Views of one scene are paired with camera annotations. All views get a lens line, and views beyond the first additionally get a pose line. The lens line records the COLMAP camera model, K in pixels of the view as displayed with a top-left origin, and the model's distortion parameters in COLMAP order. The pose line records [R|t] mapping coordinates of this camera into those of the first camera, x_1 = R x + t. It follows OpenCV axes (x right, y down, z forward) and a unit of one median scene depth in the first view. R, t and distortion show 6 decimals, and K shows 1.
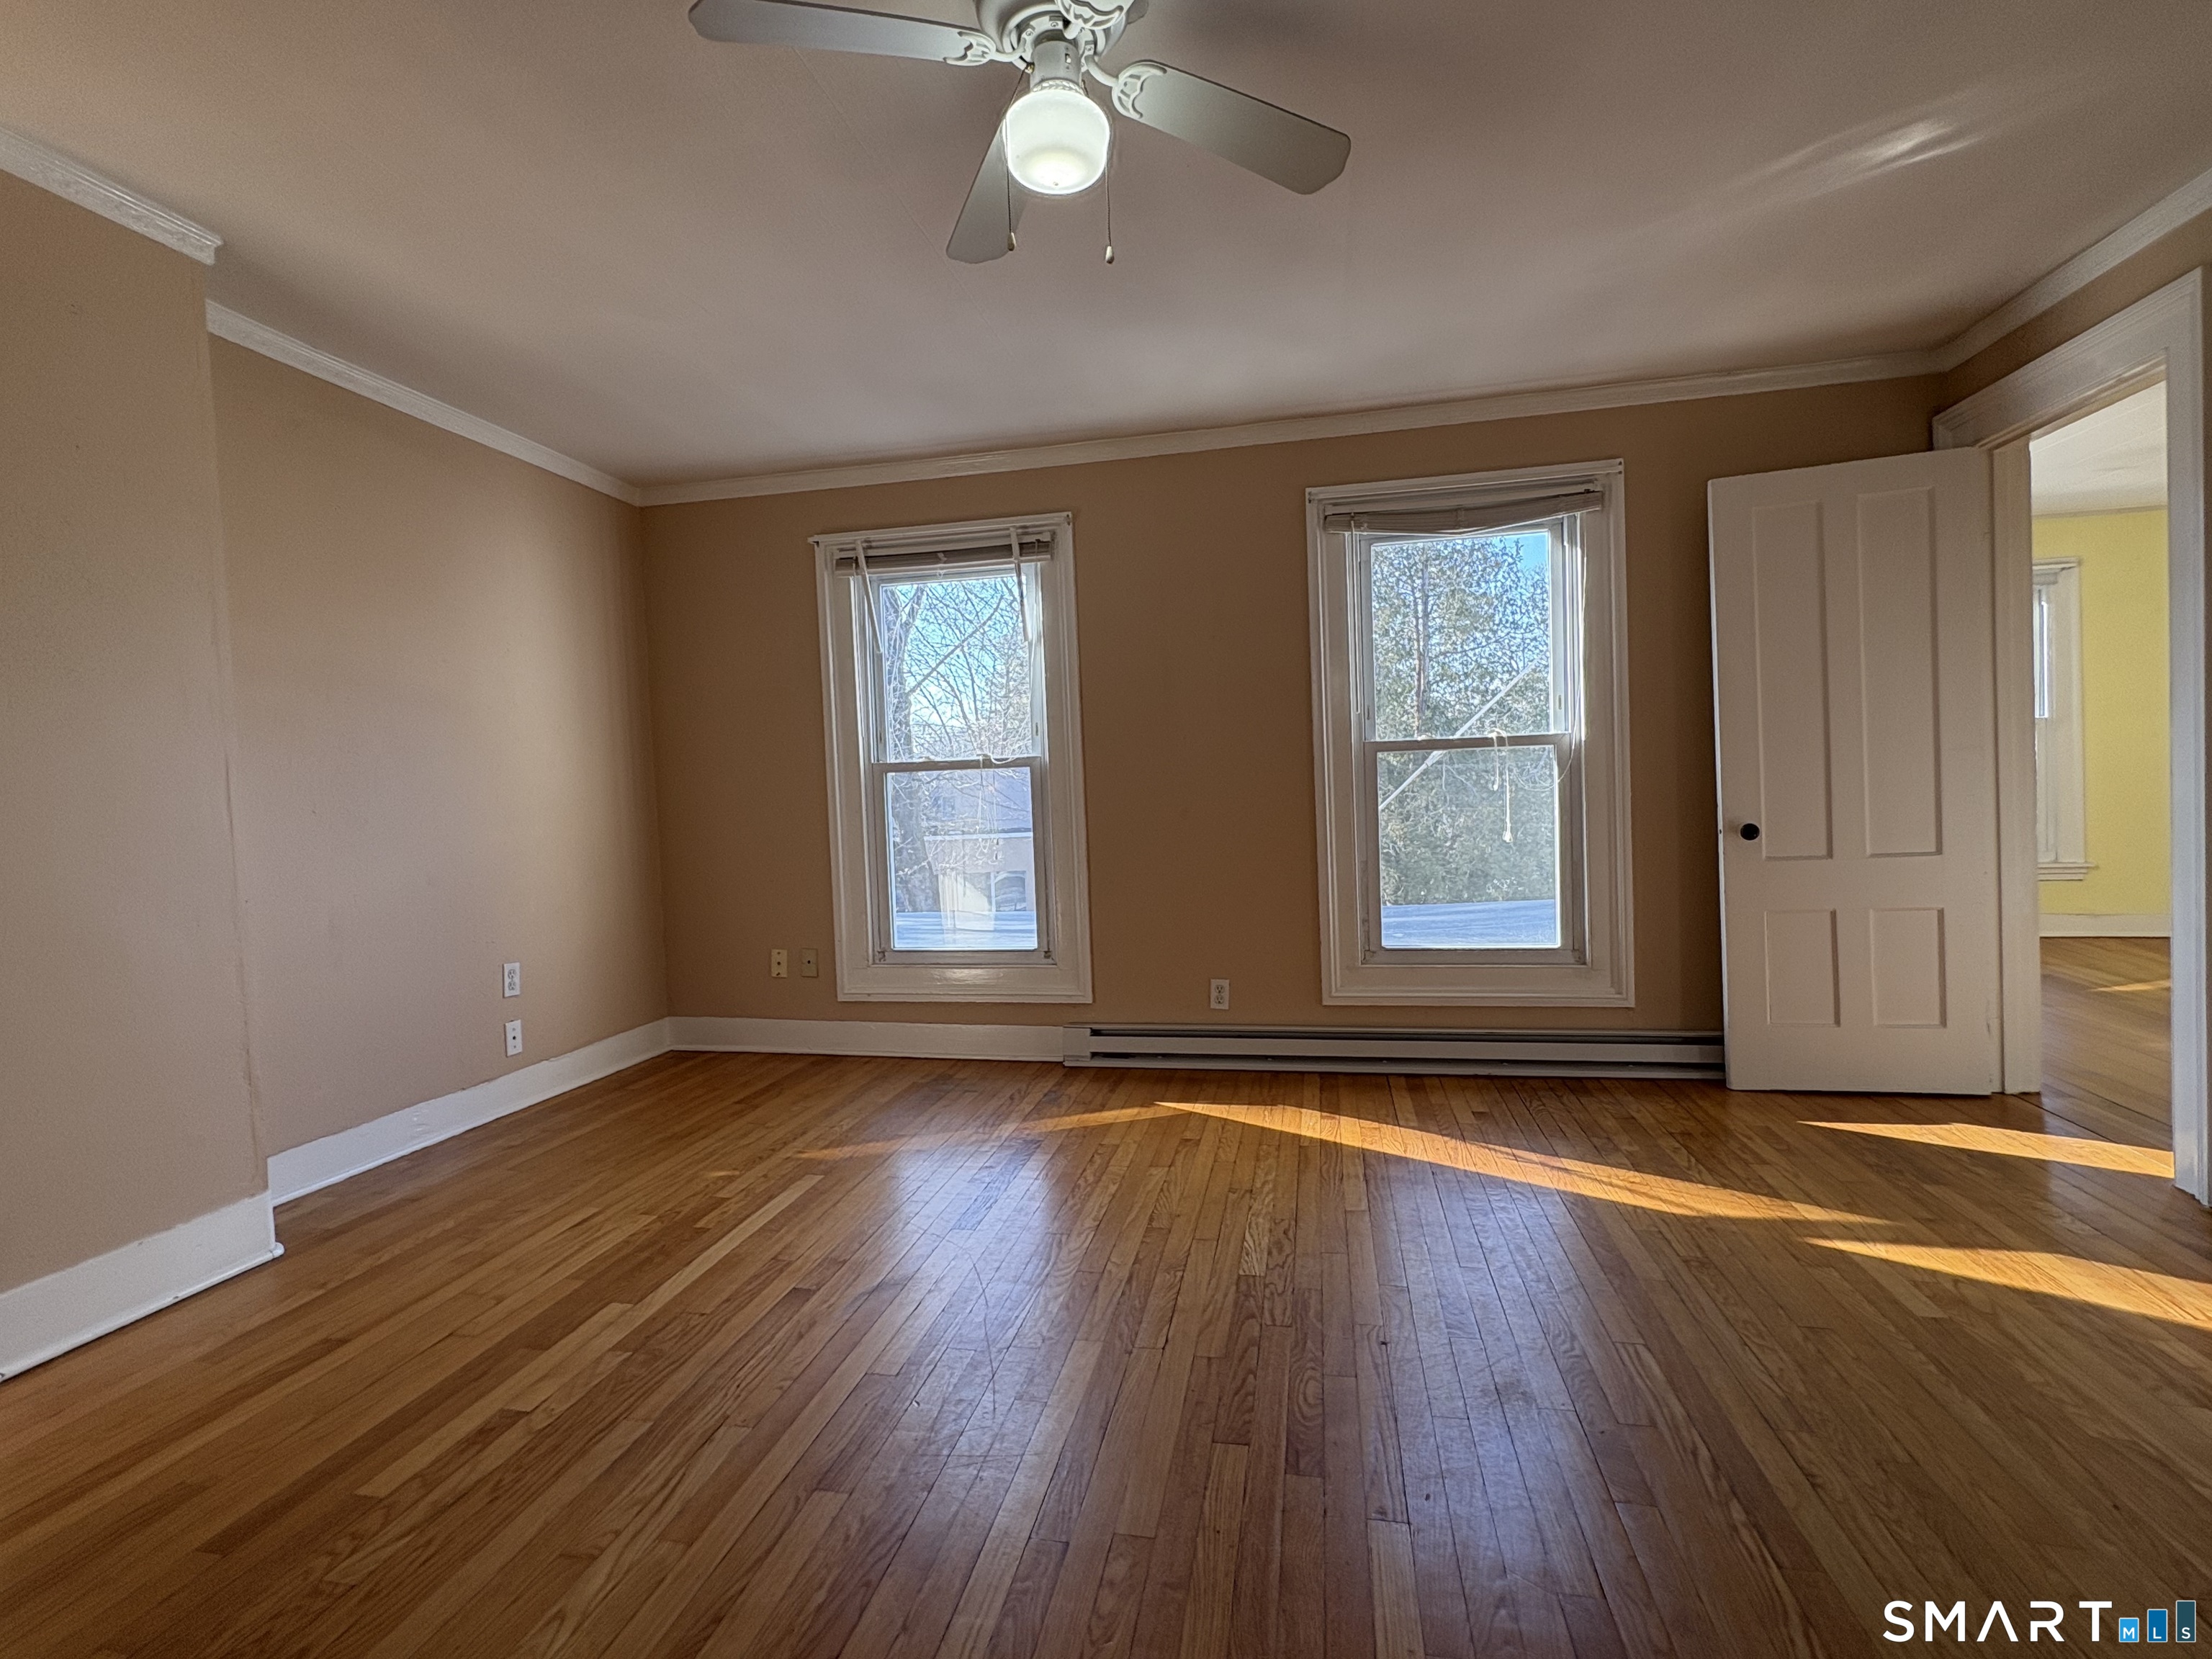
lens RADIAL K [[1017.4, 0, 1109.4], [0, 1017.4, 820.8], [0, 0, 1]] dist [-0.001056, 0.000365]
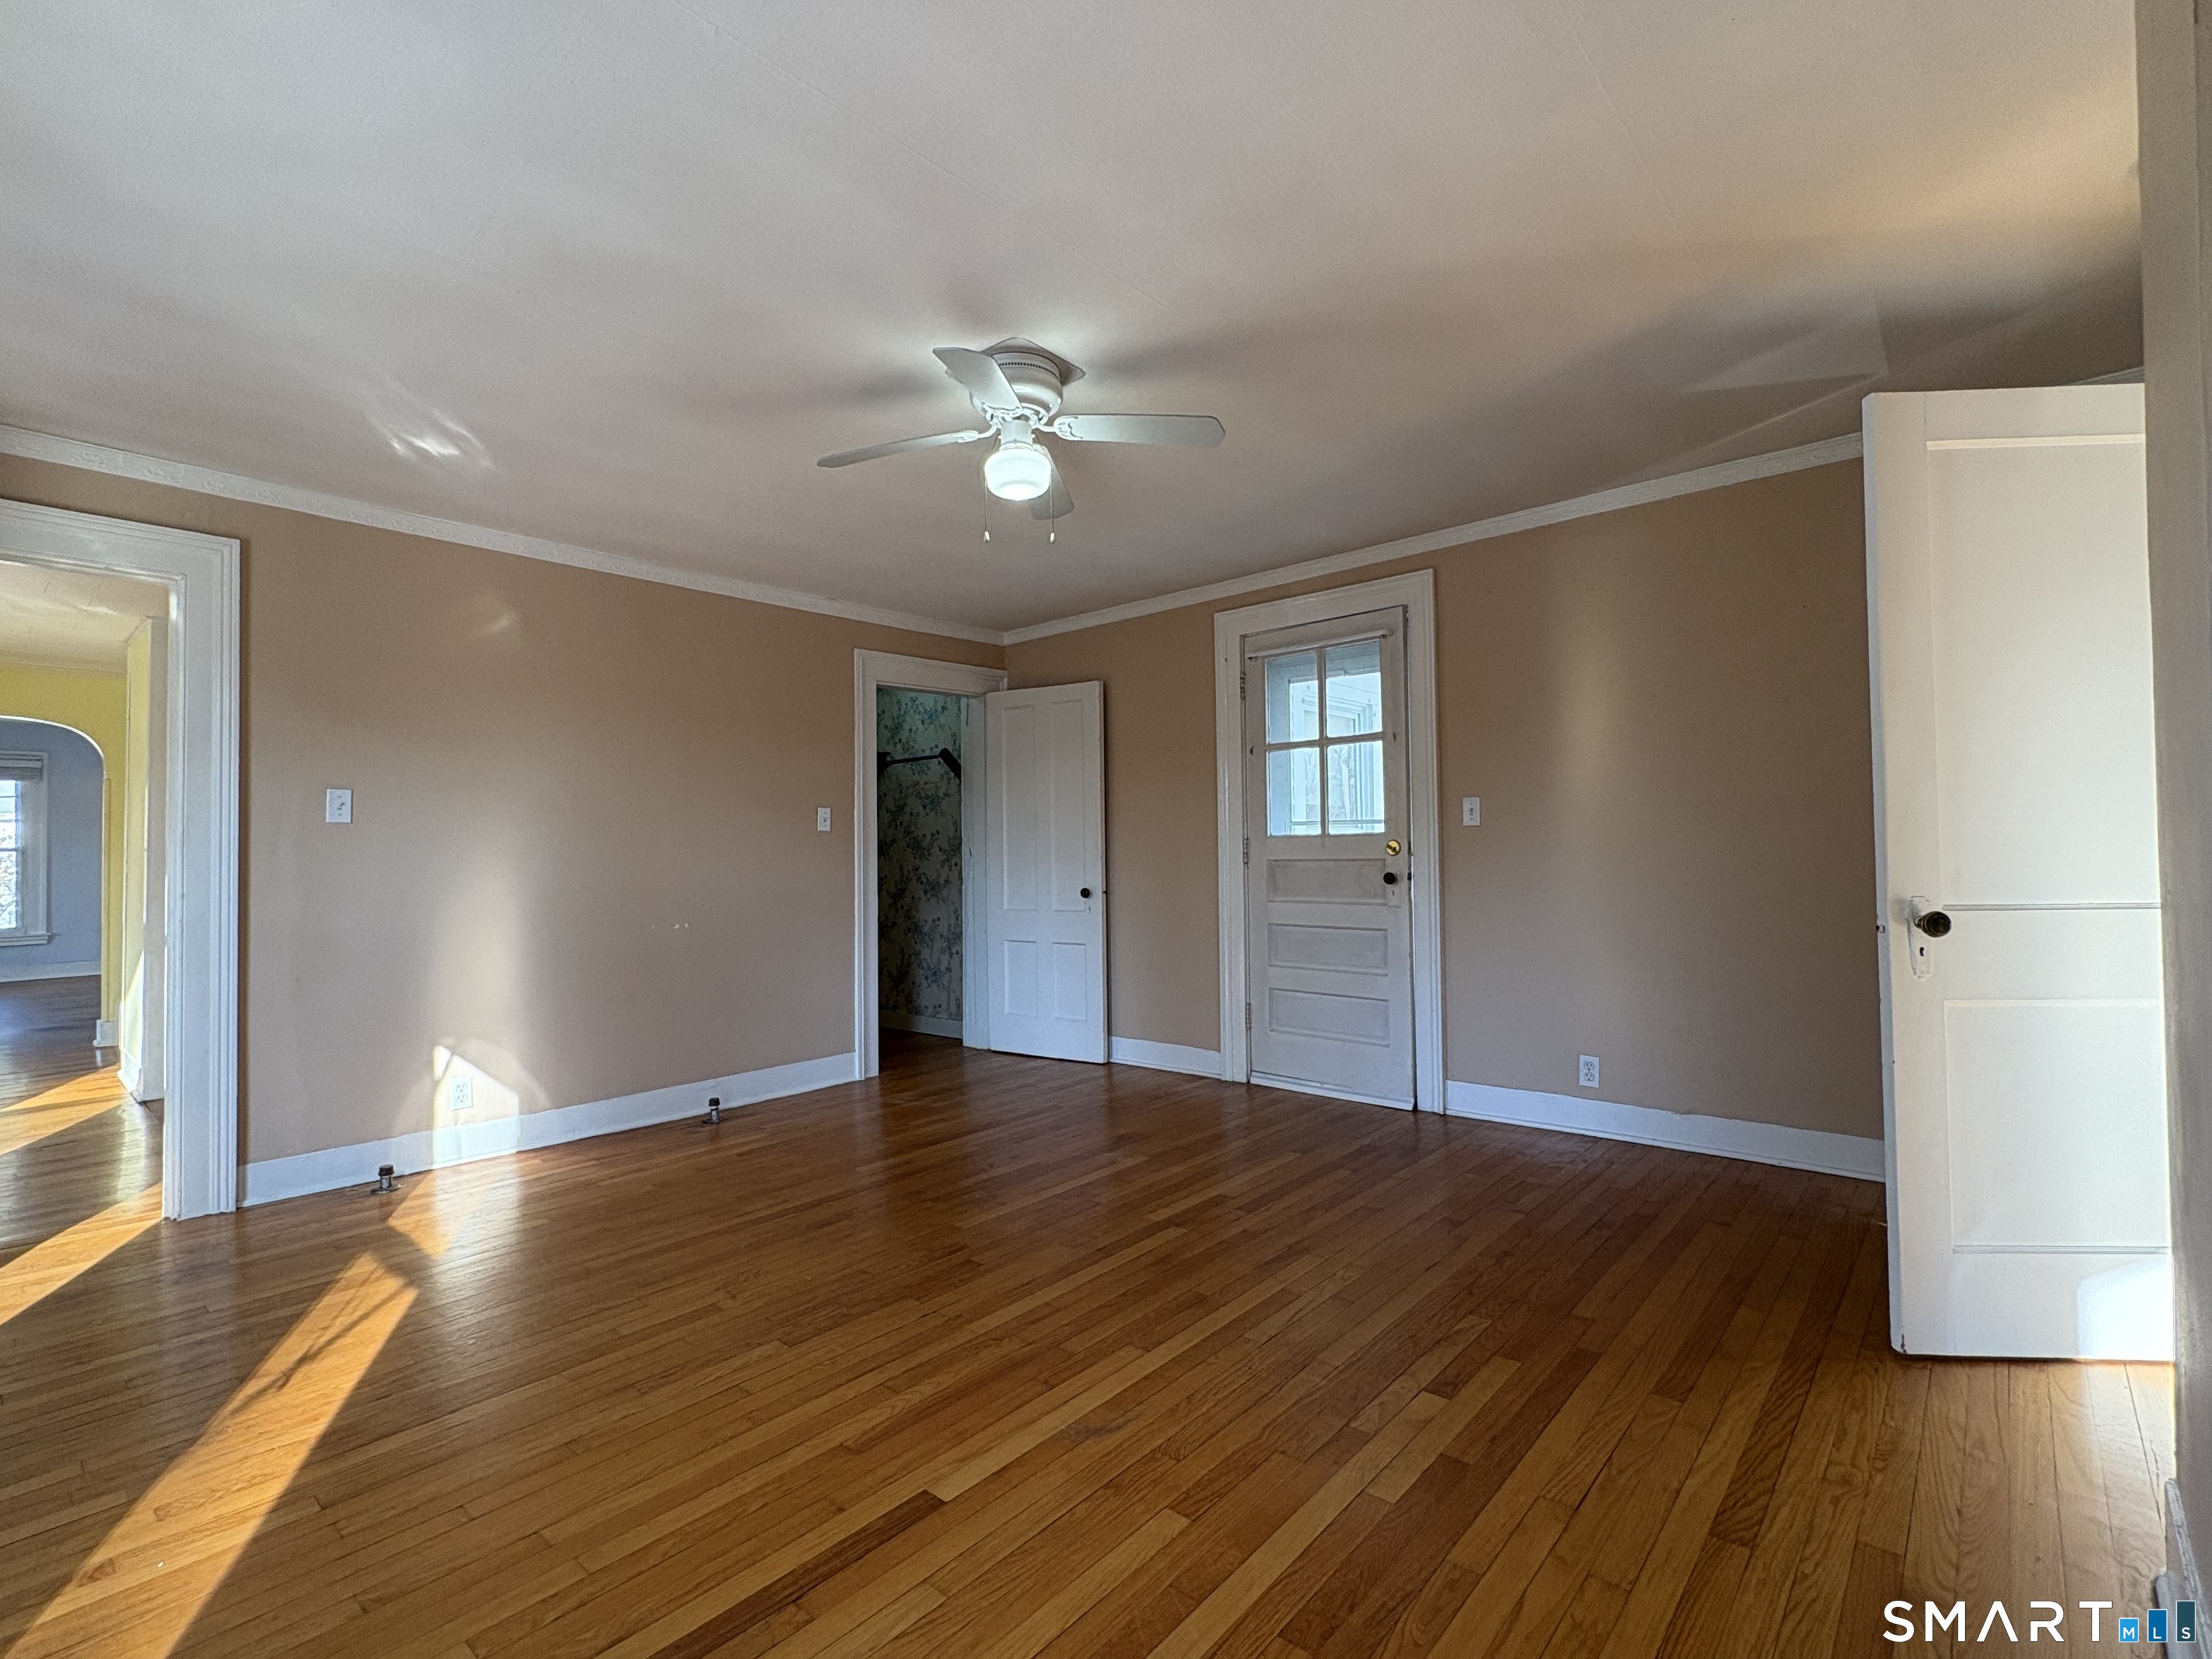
lens RADIAL K [[1017.4, 0, 1109.4], [0, 1017.4, 820.8], [0, 0, 1]] dist [-0.001056, 0.000365]
pose [[-0.866150, 0.067864, 0.495155, -0.679962], [0.068121, 0.997523, -0.017557, -0.043832], [-0.495120, 0.018523, -0.868627, 1.674206]]
